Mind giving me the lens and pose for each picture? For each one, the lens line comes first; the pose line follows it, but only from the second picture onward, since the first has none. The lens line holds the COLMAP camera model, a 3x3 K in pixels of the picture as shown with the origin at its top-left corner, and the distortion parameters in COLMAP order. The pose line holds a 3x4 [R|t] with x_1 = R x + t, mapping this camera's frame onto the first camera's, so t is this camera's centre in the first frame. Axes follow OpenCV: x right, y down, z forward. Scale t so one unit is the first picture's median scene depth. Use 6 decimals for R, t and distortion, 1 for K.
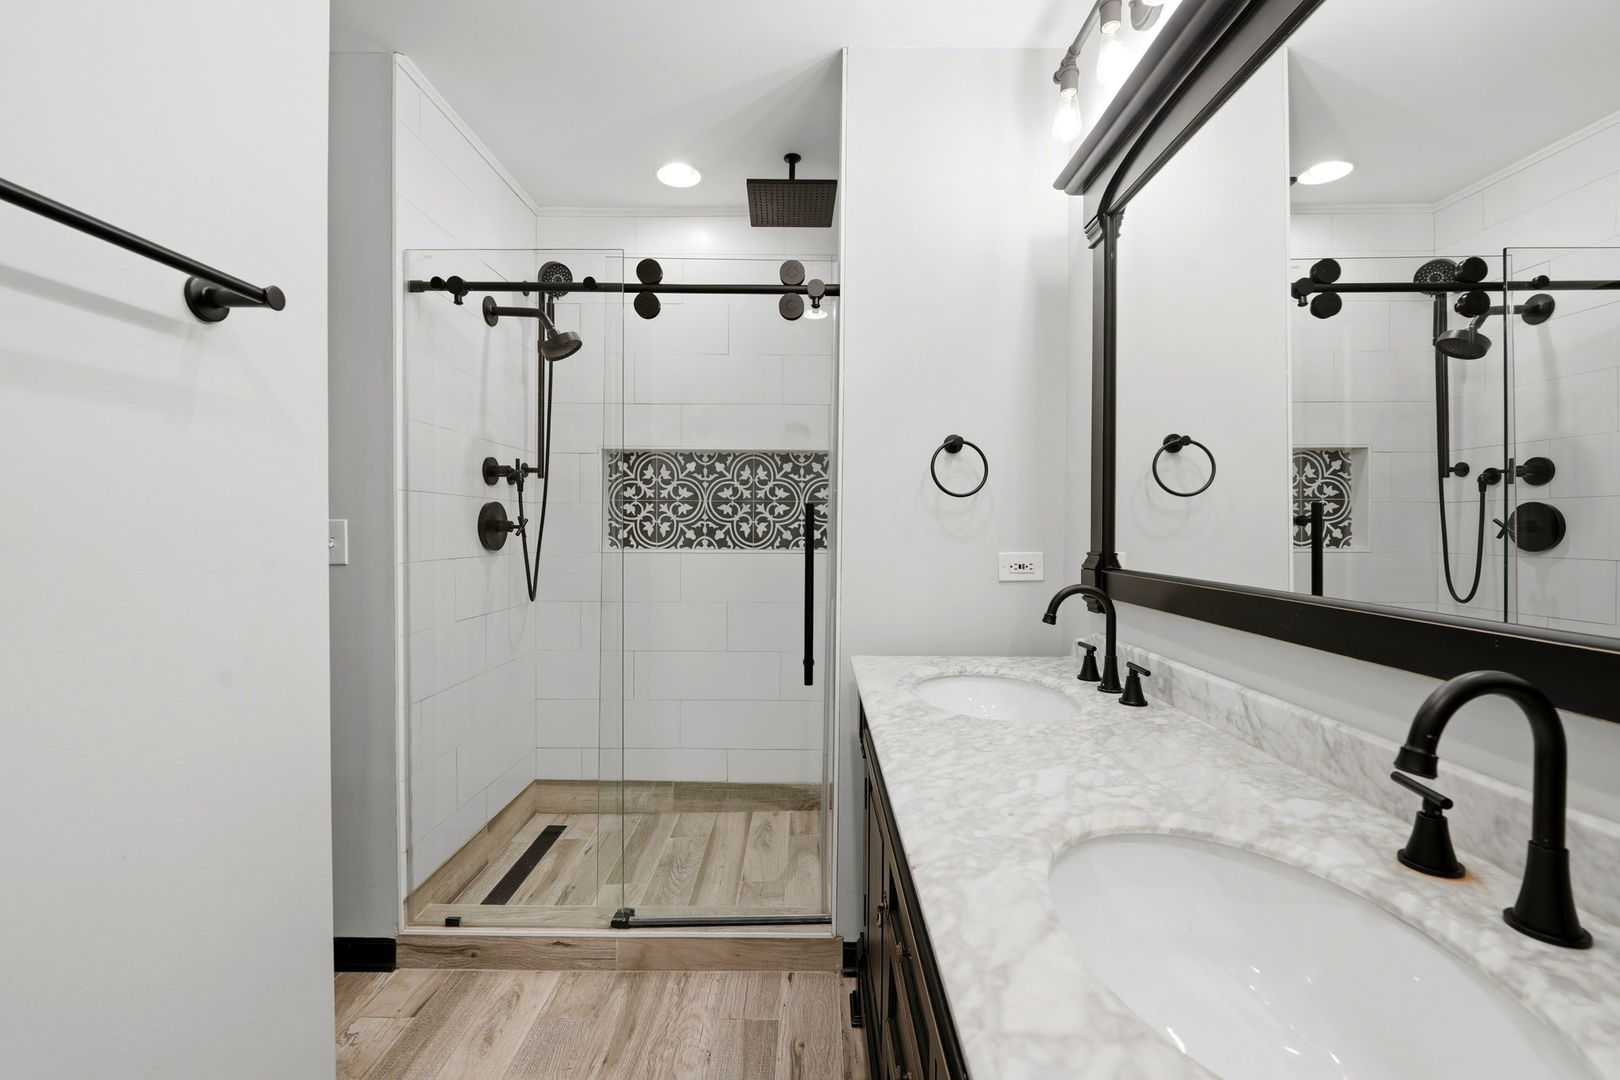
lens RADIAL K [[654.5, 0, 803.7], [0, 654.5, 530.7], [0, 0, 1]] dist [-0.001061, -0.000058]
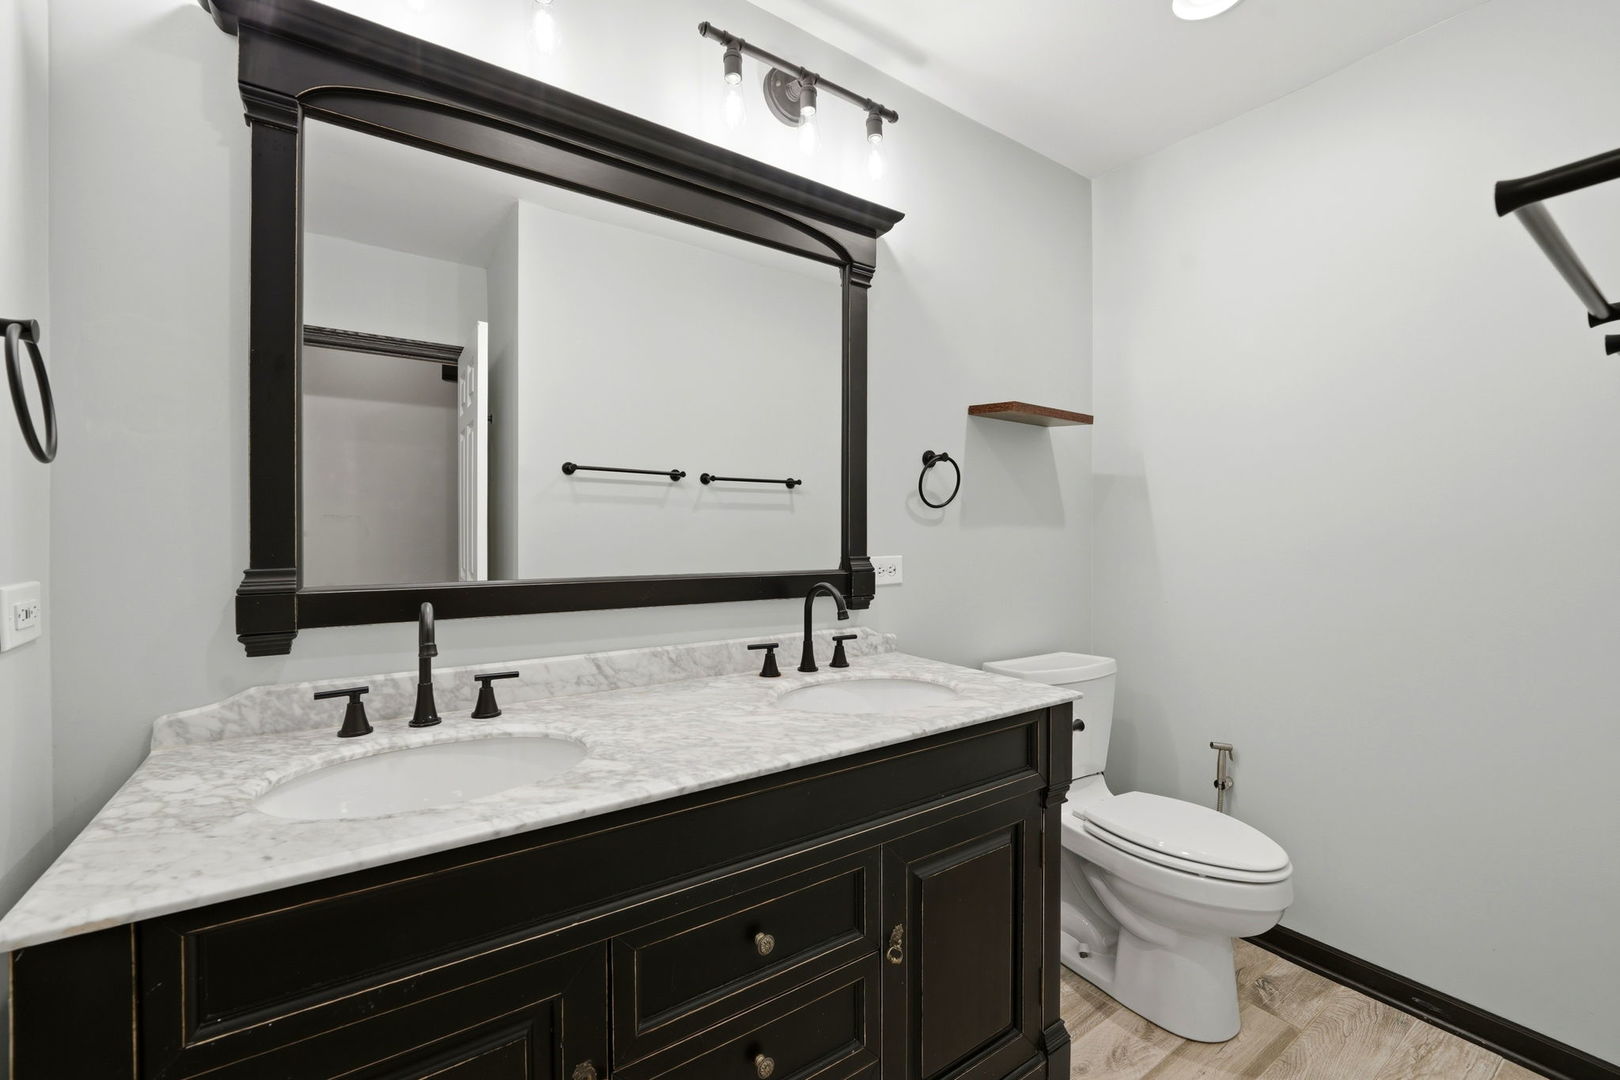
lens RADIAL K [[654.5, 0, 808.0], [0, 654.5, 537.0], [0, 0, 1]] dist [-0.001061, -0.000058]
pose [[-0.573306, -0.007916, 0.819303, -0.763263], [-0.000898, 0.999959, 0.009033, -0.012296], [-0.819341, 0.004443, -0.573289, 1.583876]]
